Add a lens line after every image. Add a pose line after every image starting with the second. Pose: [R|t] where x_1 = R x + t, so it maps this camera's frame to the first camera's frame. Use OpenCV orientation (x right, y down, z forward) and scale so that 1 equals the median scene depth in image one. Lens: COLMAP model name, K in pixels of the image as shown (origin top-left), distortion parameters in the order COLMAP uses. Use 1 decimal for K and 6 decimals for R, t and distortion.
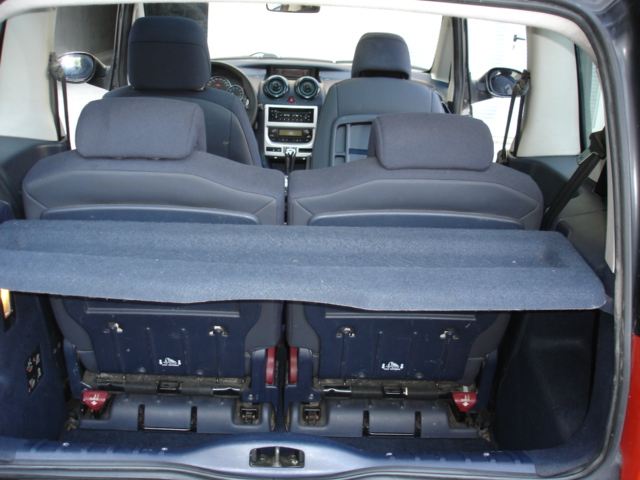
lens RADIAL K [[718.7, 0, 319.8], [0, 718.7, 240.4], [0, 0, 1]] dist [-0.063995, 0.000000]
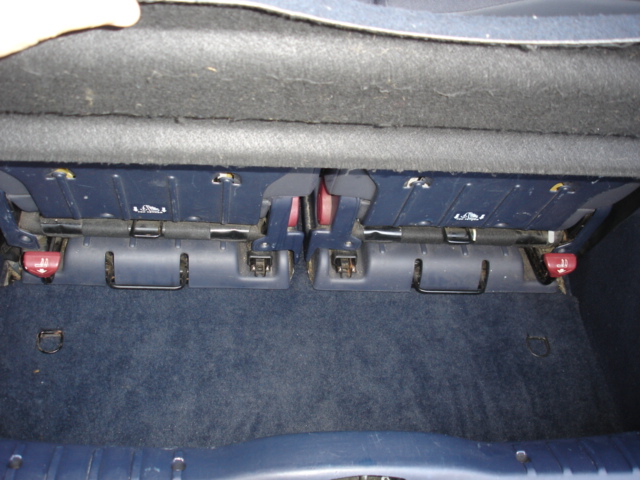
lens RADIAL K [[718.7, 0, 318.7], [0, 718.7, 239.7], [0, 0, 1]] dist [-0.063995, 0.000000]
pose [[0.995505, 0.013811, 0.093697, -0.109382], [-0.056745, 0.879052, 0.473337, -0.126854], [-0.075827, -0.476526, 0.875884, 0.368923]]
